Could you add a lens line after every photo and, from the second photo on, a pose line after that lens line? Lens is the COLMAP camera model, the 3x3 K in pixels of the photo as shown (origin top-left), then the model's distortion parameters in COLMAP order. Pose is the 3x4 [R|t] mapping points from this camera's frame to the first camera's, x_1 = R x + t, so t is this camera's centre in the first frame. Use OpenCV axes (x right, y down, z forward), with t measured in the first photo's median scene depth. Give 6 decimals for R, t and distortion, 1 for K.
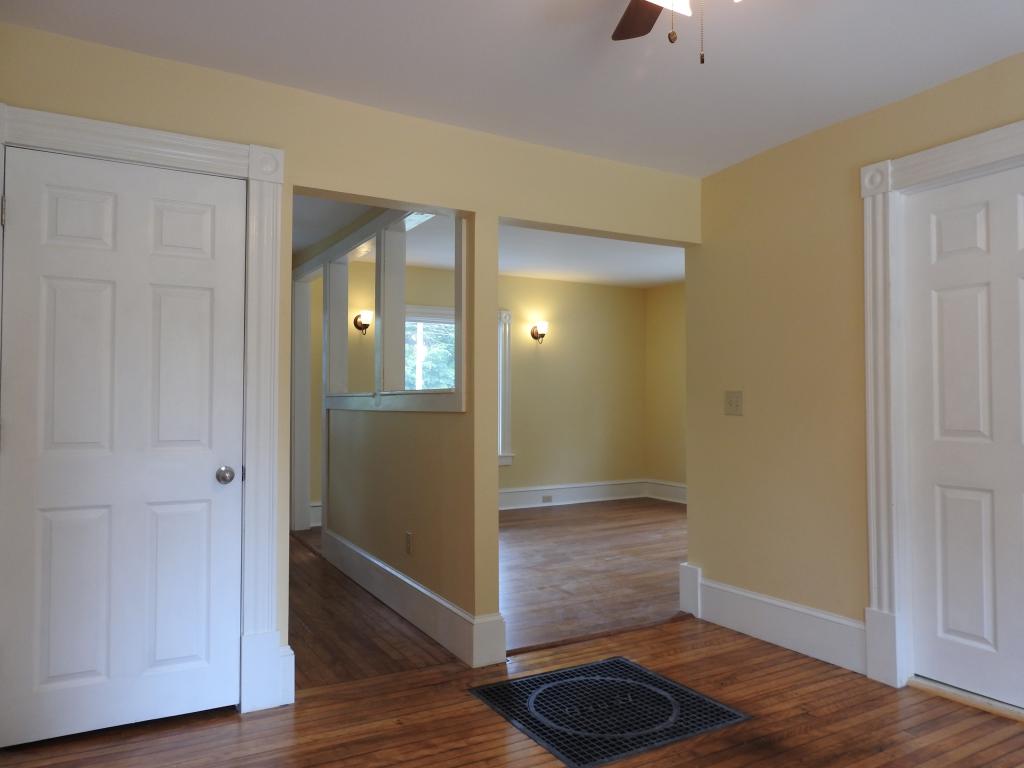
lens RADIAL K [[732.5, 0, 516.3], [0, 732.5, 382.6], [0, 0, 1]] dist [0.000784, -0.006032]
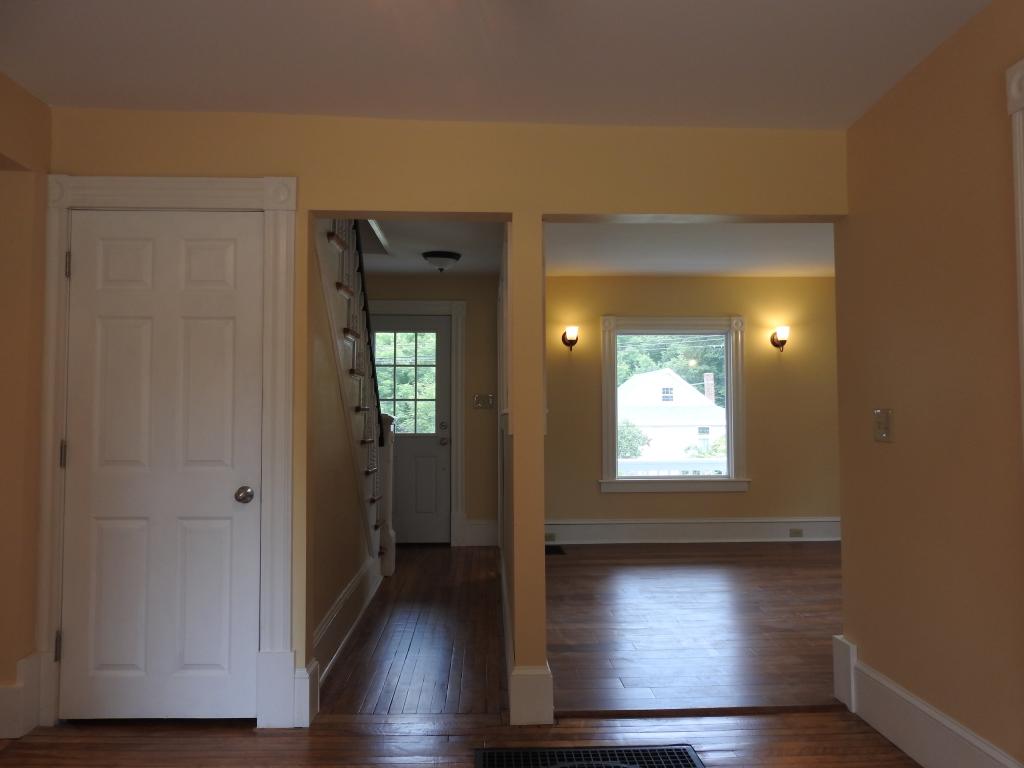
lens RADIAL K [[732.5, 0, 511.4], [0, 732.5, 383.1], [0, 0, 1]] dist [0.000784, -0.006032]
pose [[0.886148, -0.022635, -0.462848, 0.372234], [0.013773, 0.999652, -0.022517, -0.003768], [0.463197, 0.013579, 0.886151, 0.215720]]
